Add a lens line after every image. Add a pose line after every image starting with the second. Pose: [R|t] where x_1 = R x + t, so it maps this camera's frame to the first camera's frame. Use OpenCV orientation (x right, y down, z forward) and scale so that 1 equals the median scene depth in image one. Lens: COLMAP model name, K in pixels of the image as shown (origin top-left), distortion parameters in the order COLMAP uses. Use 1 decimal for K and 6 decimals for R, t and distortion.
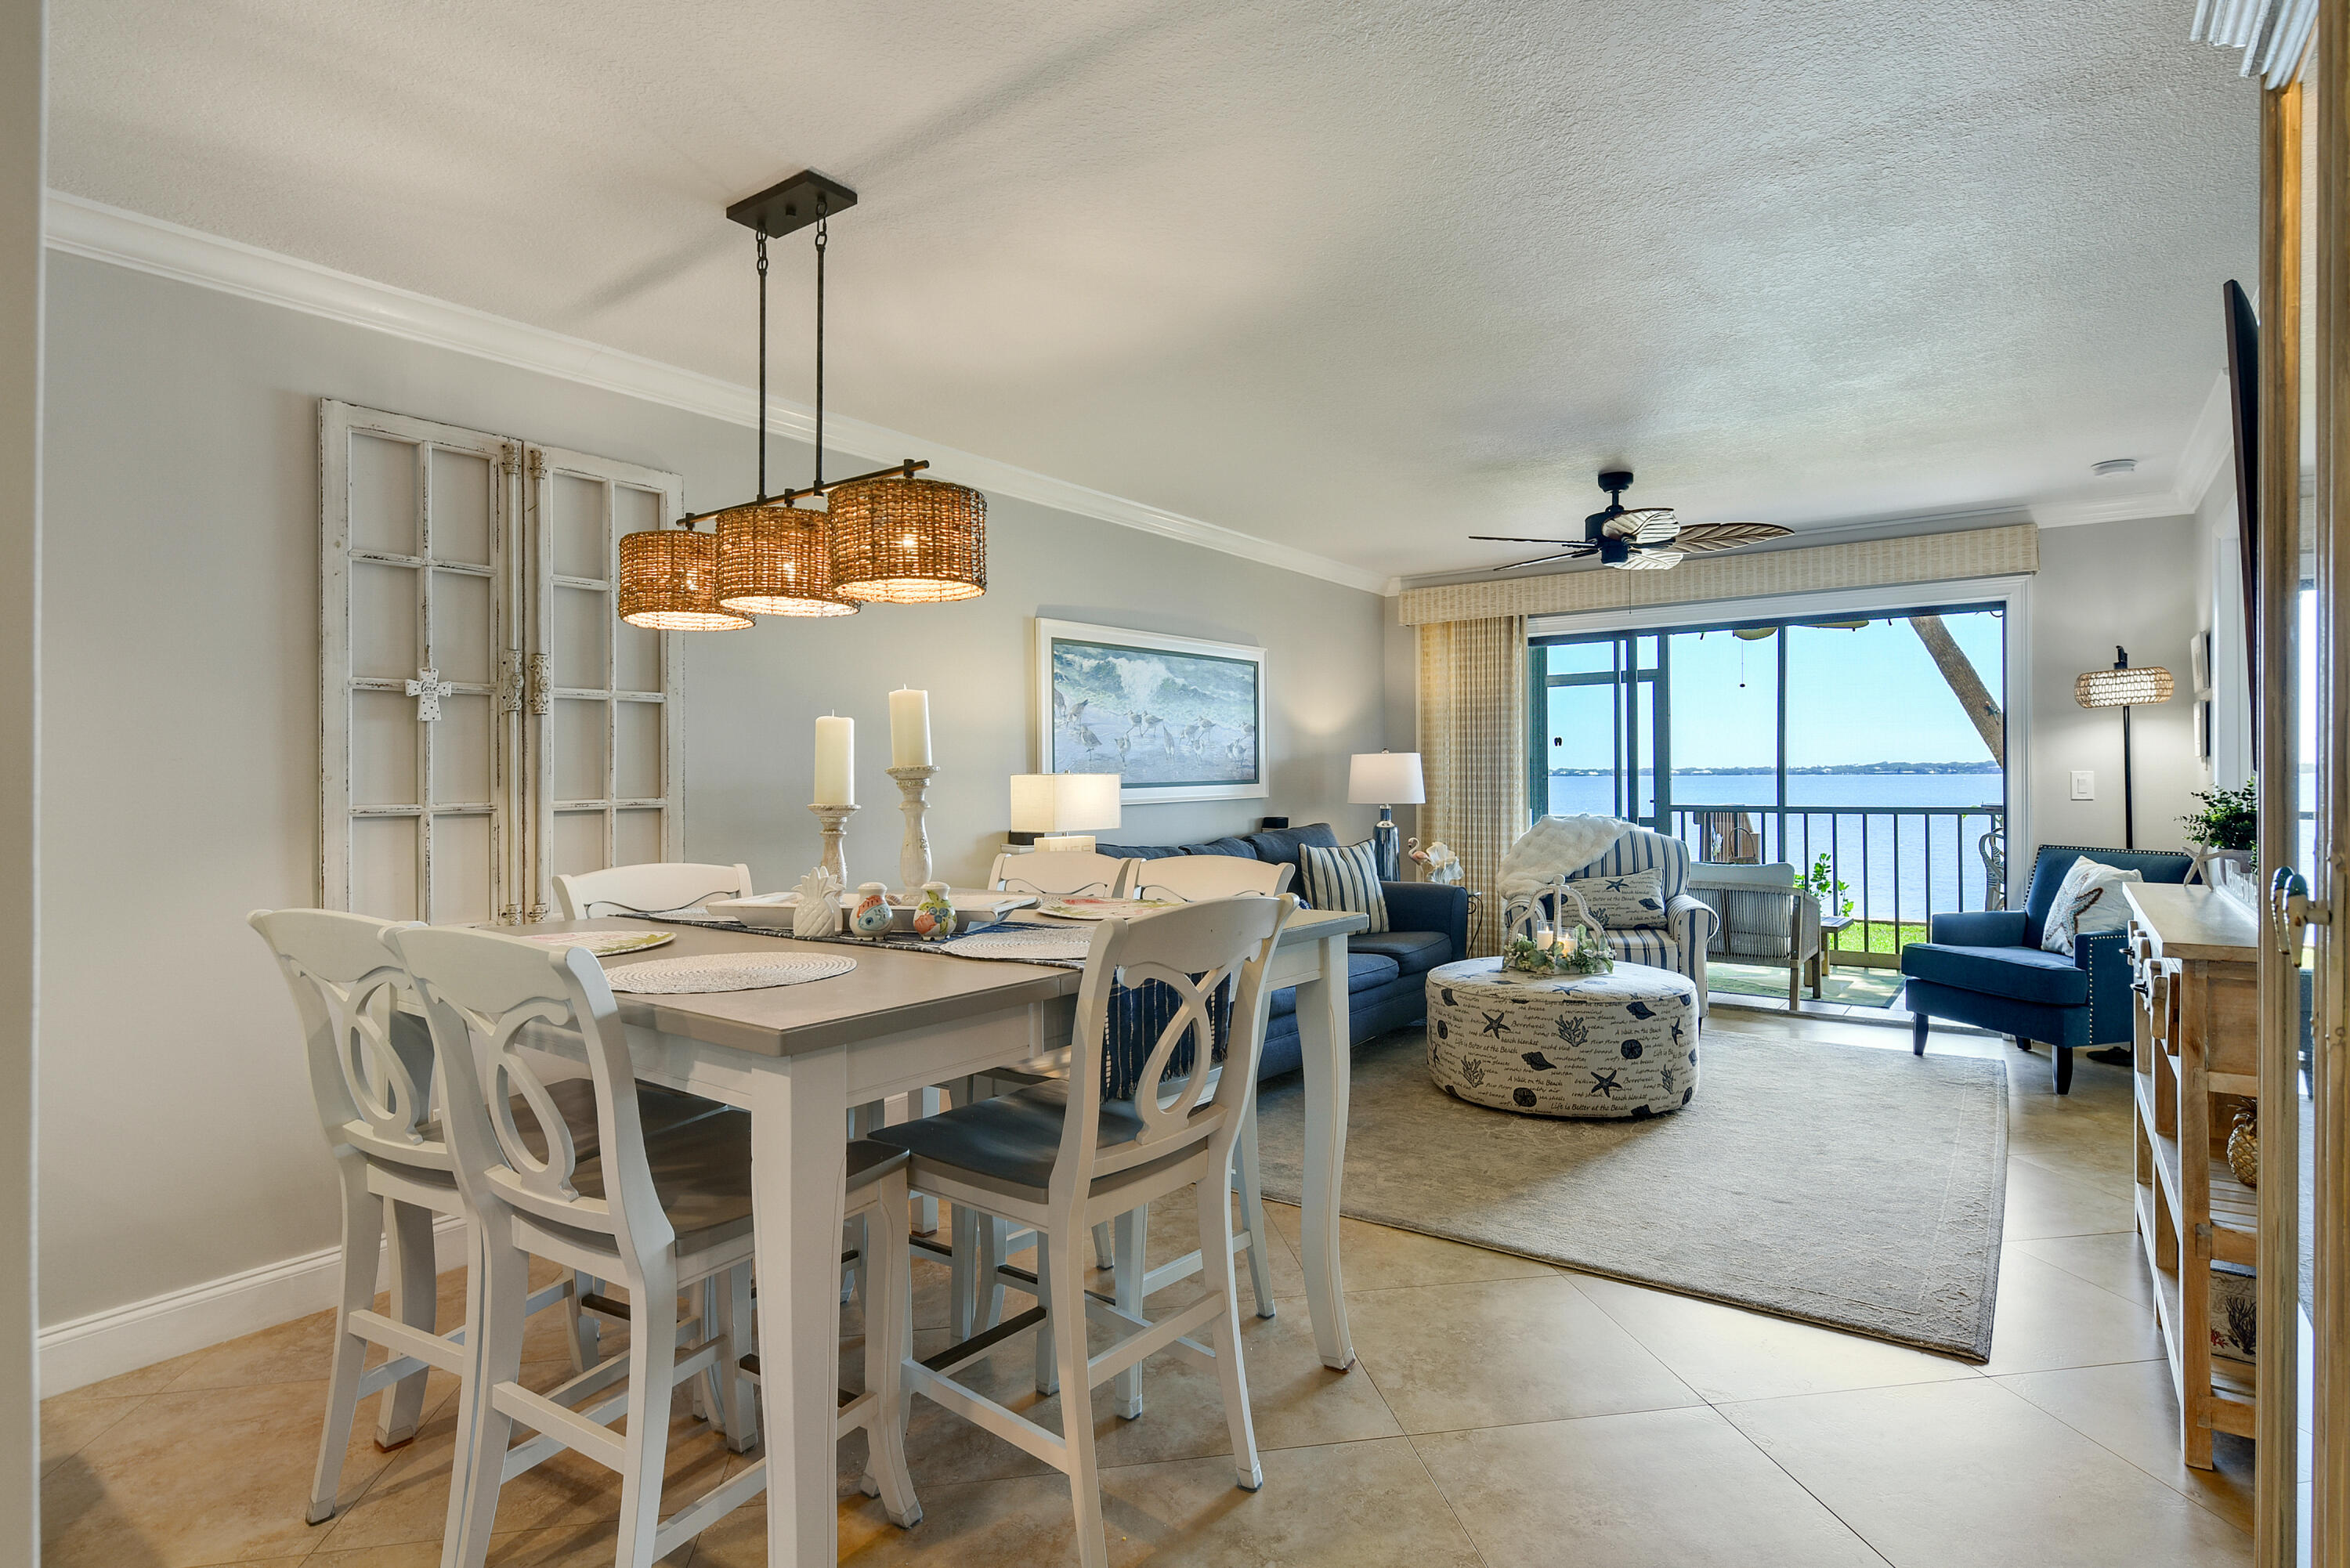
lens RADIAL K [[1219.2, 0, 1176.1], [0, 1219.2, 789.7], [0, 0, 1]] dist [-0.000081, -0.000465]
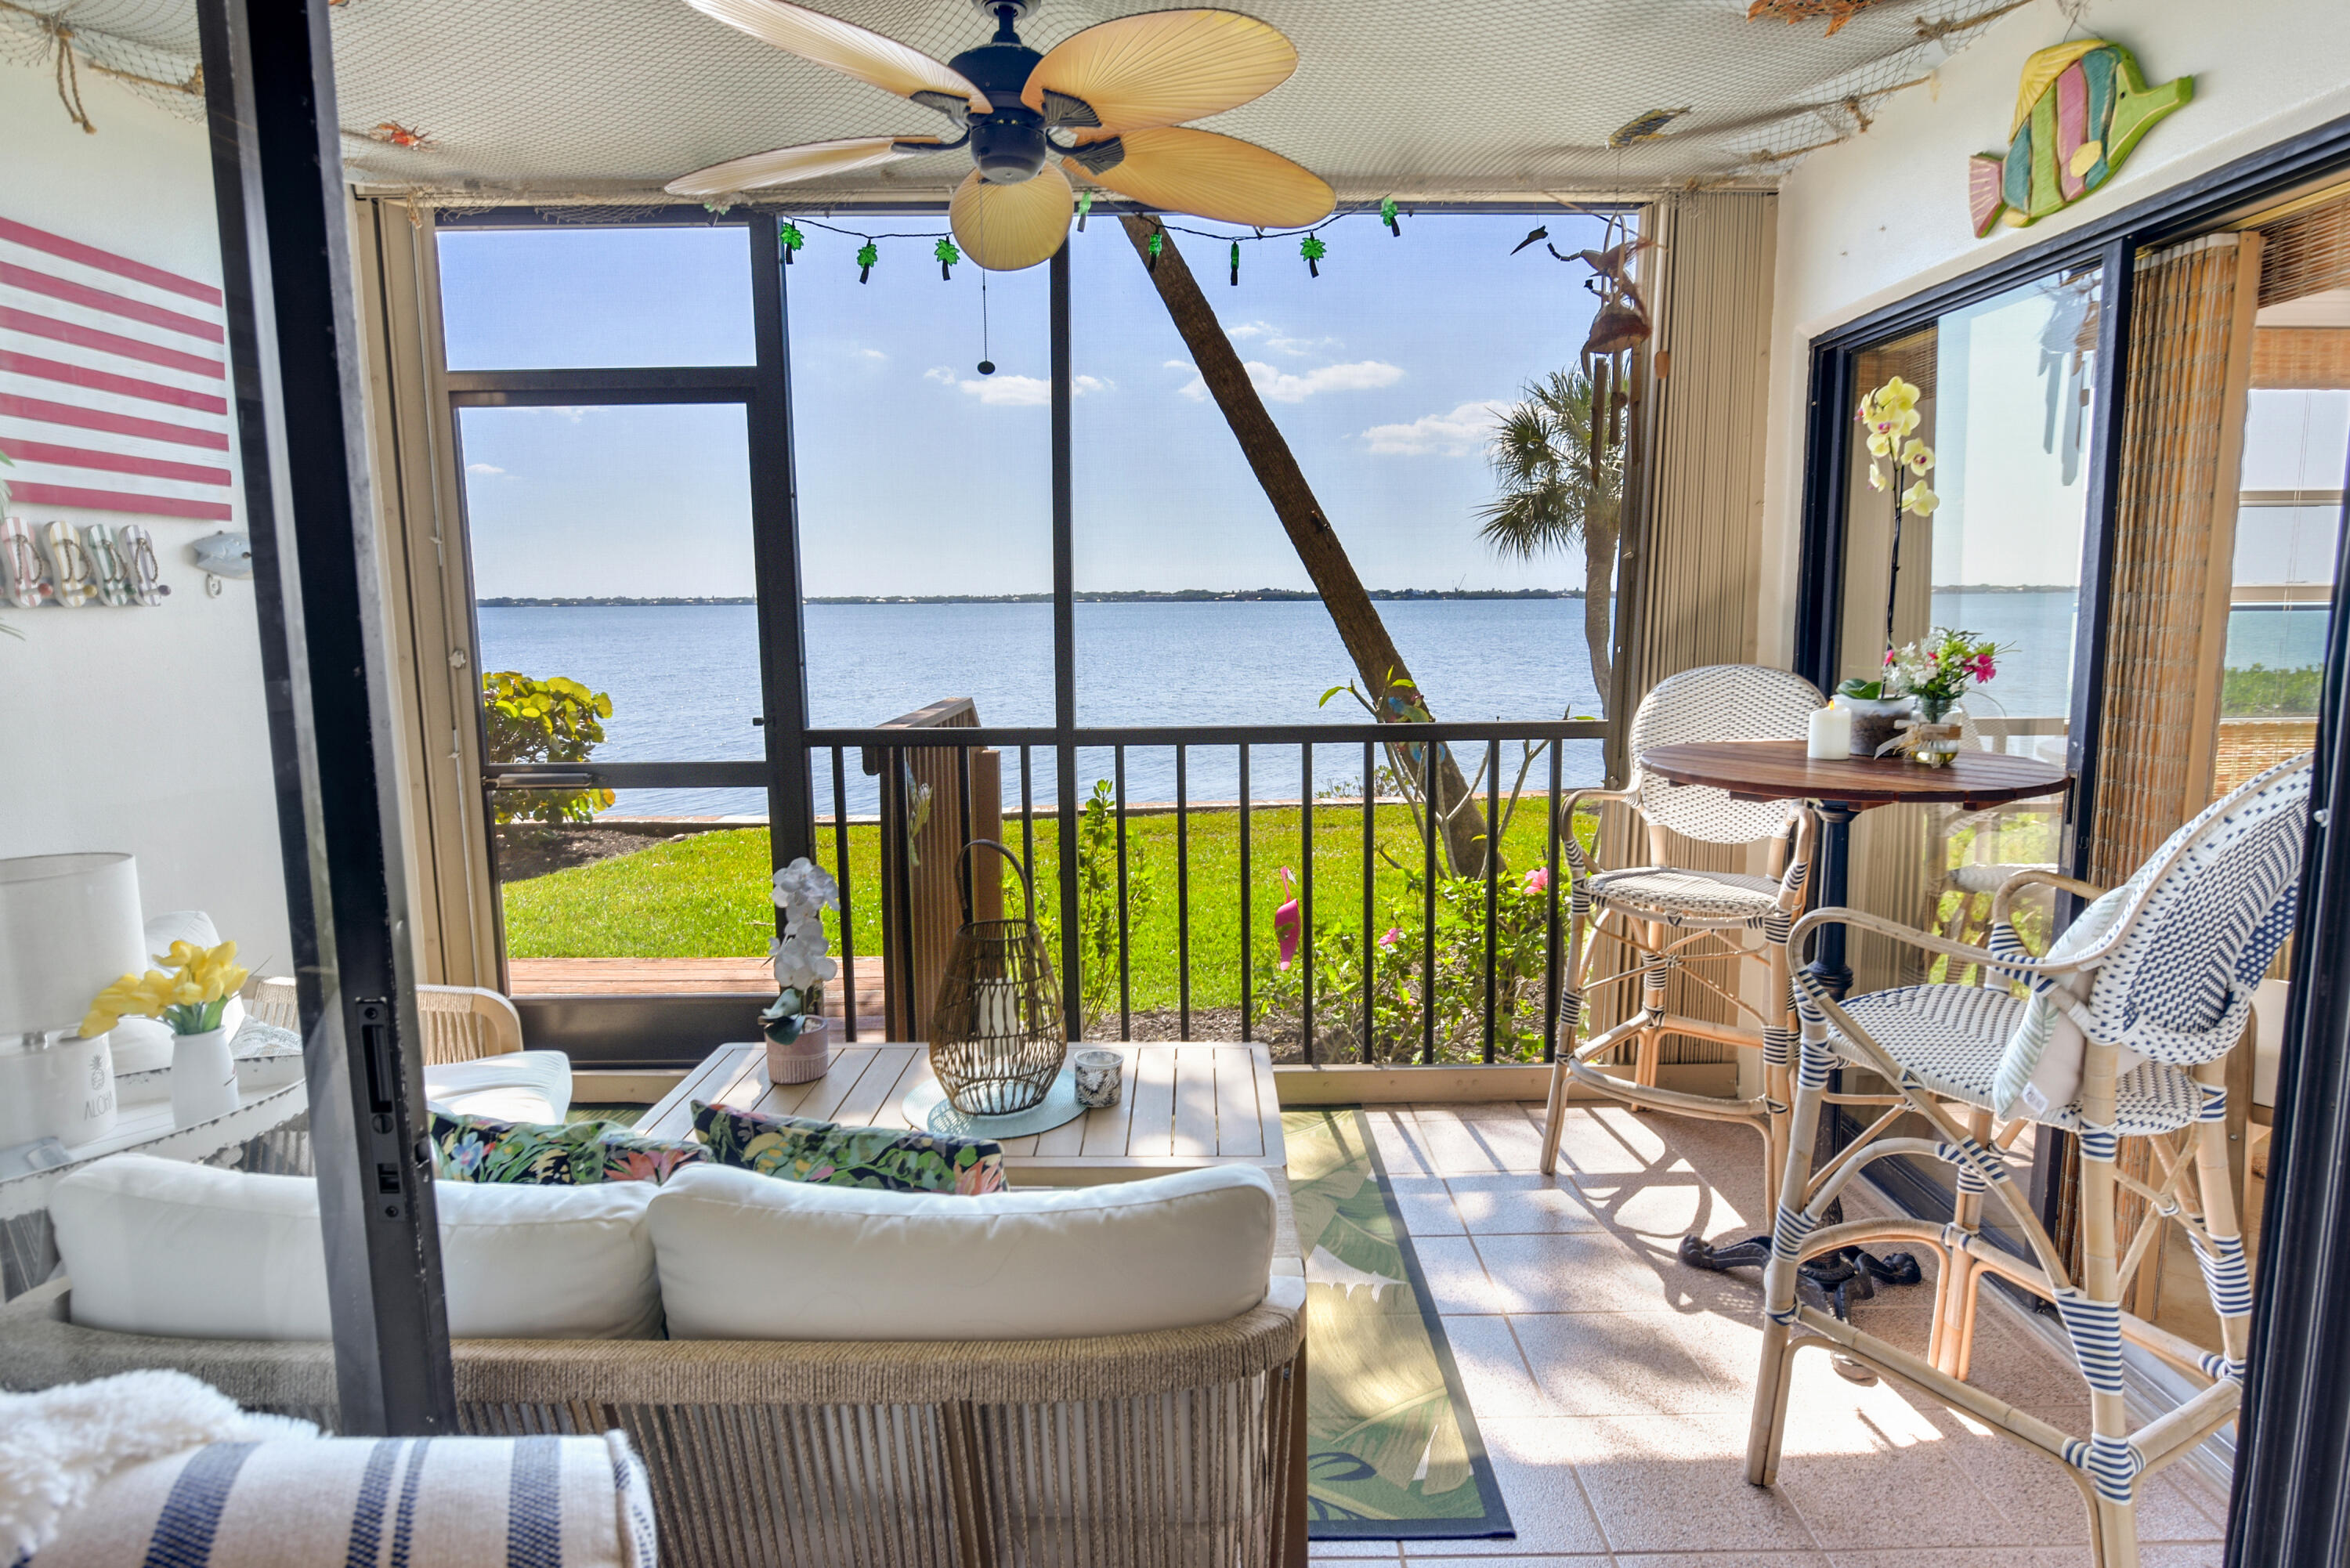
lens RADIAL K [[1309.7, 0, 1107.9], [0, 1309.7, 800.7], [0, 0, 1]] dist [-0.009374, -0.001304]
pose [[0.848168, -0.083763, 0.523063, 0.458798], [0.011660, 0.990132, 0.139651, -0.039714], [-0.529599, -0.112348, 0.840775, 1.030179]]
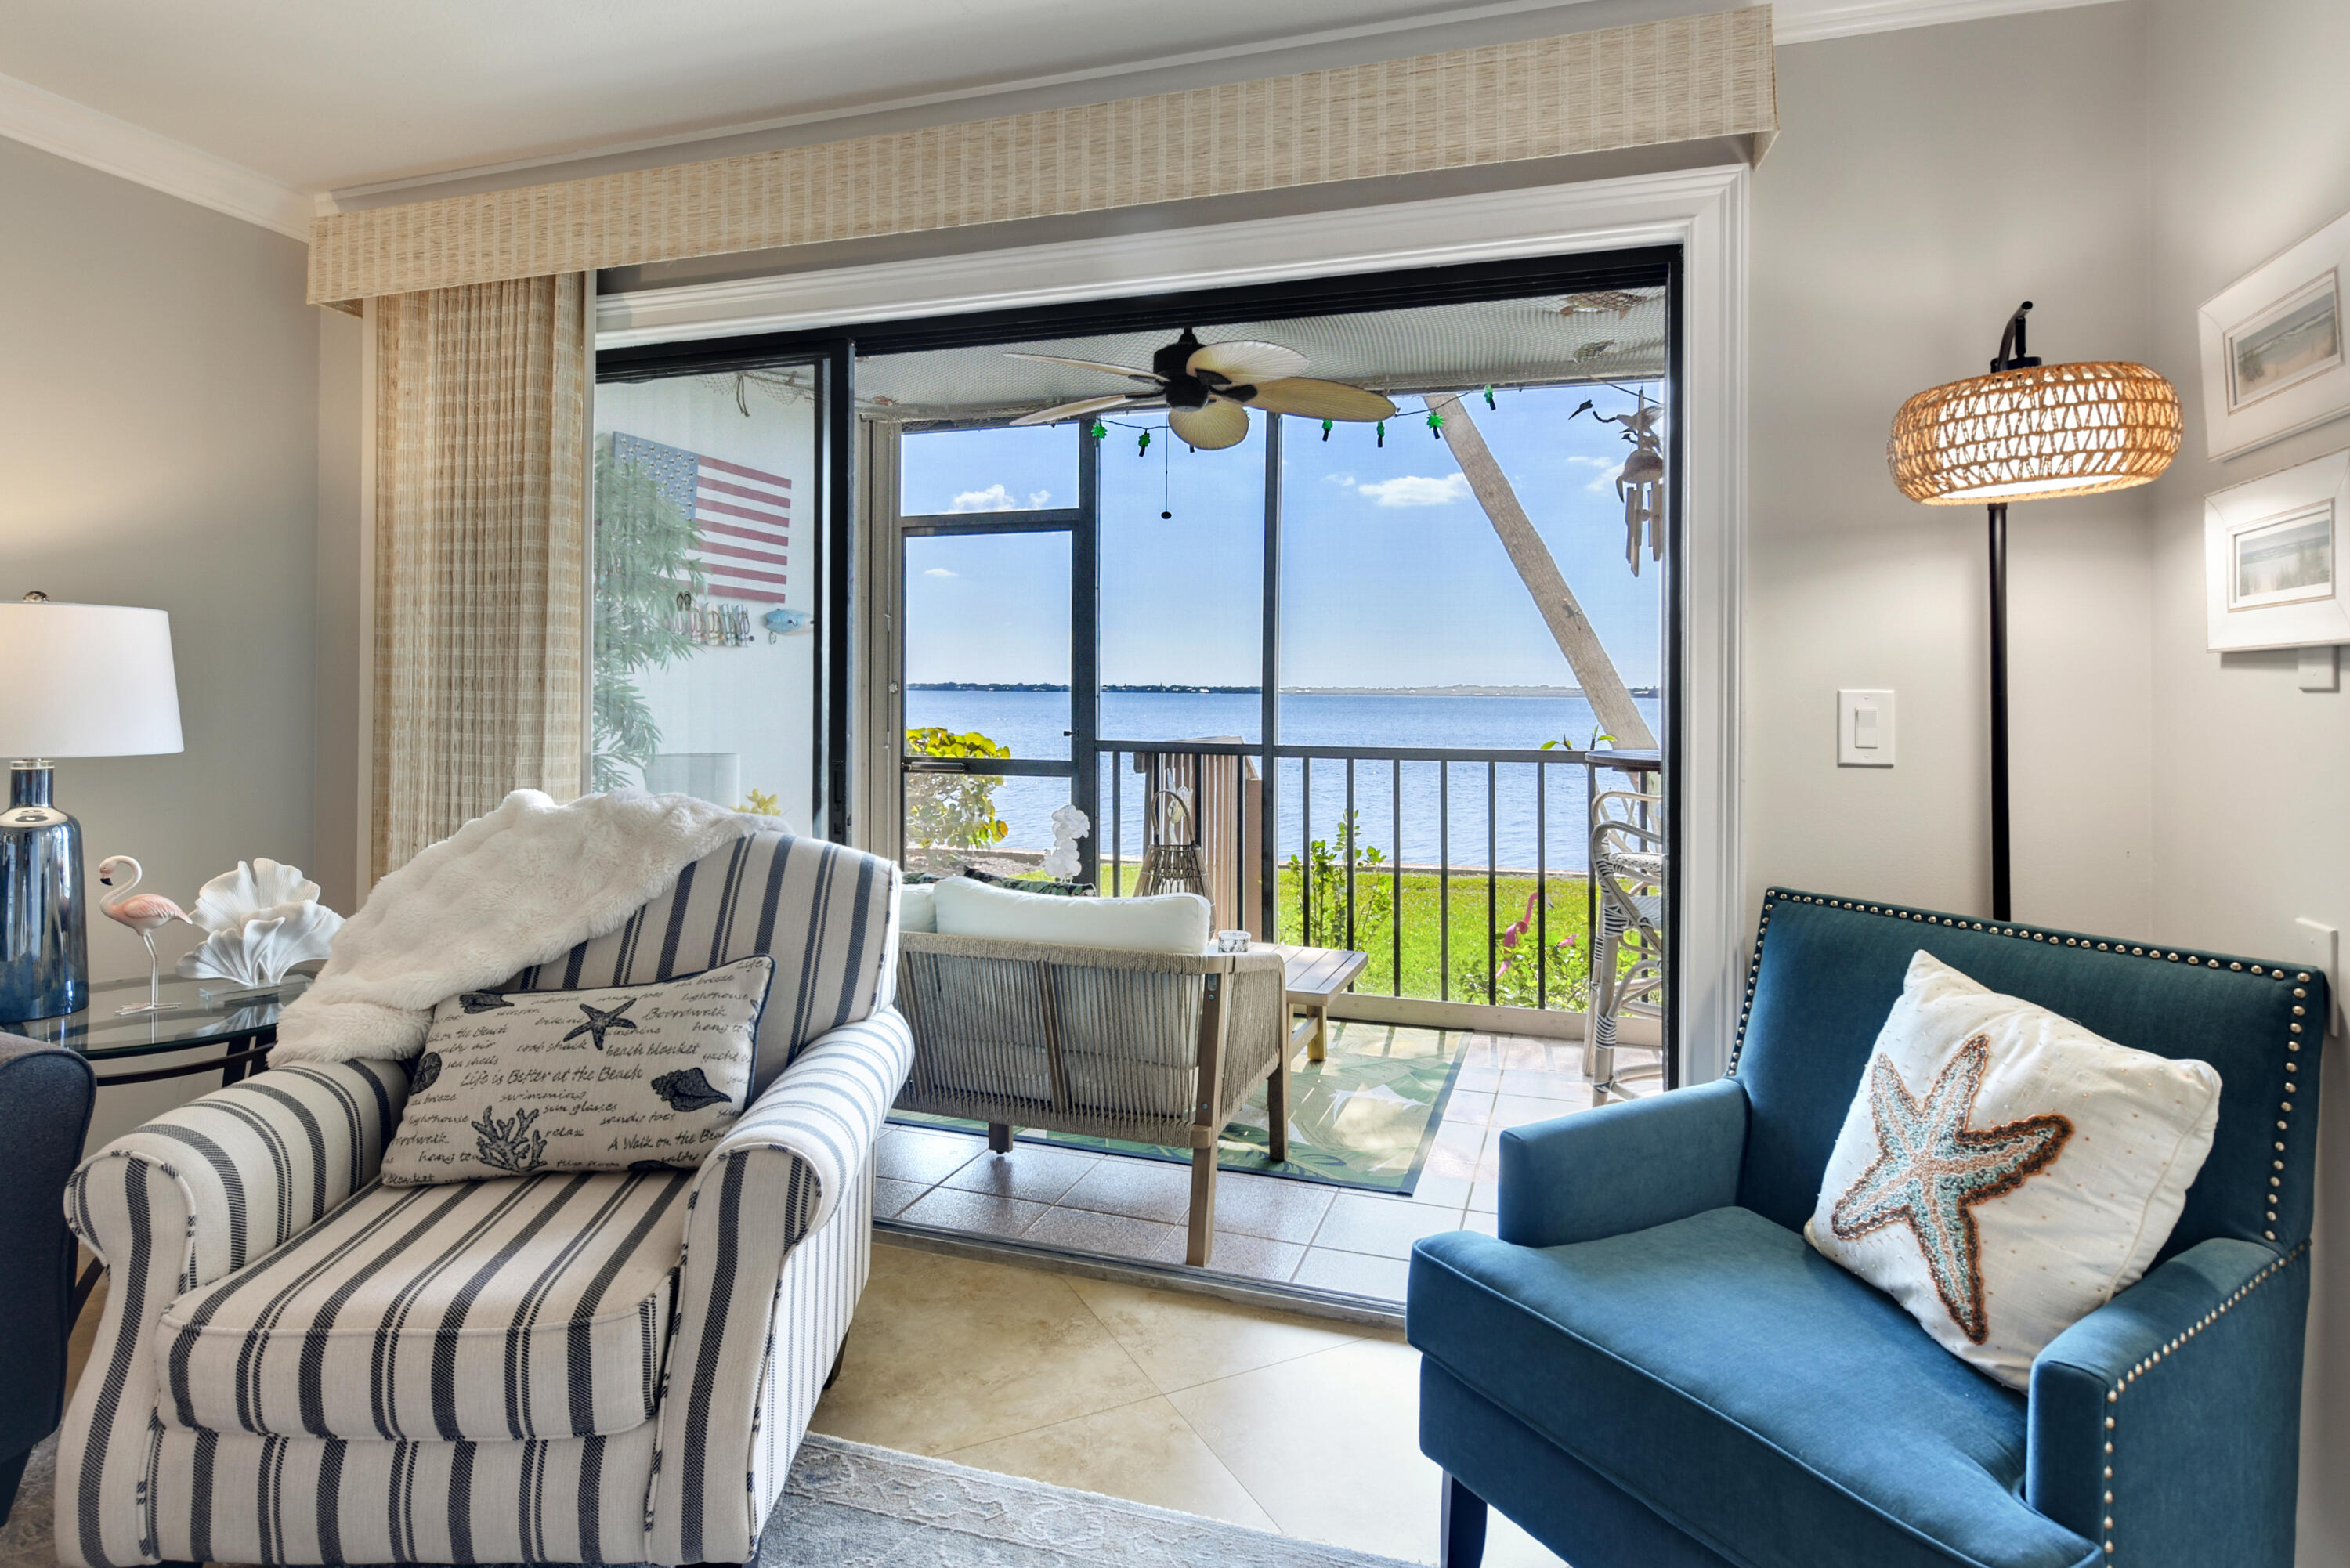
lens RADIAL K [[1249.1, 0, 1052.6], [0, 1249.1, 704.5], [0, 0, 1]] dist [-0.000460, -0.000149]
pose [[0.977341, 0.010421, 0.211414, 0.441623], [-0.010774, 0.999942, 0.000521, -0.008387], [-0.211396, -0.002787, 0.977397, 0.714934]]
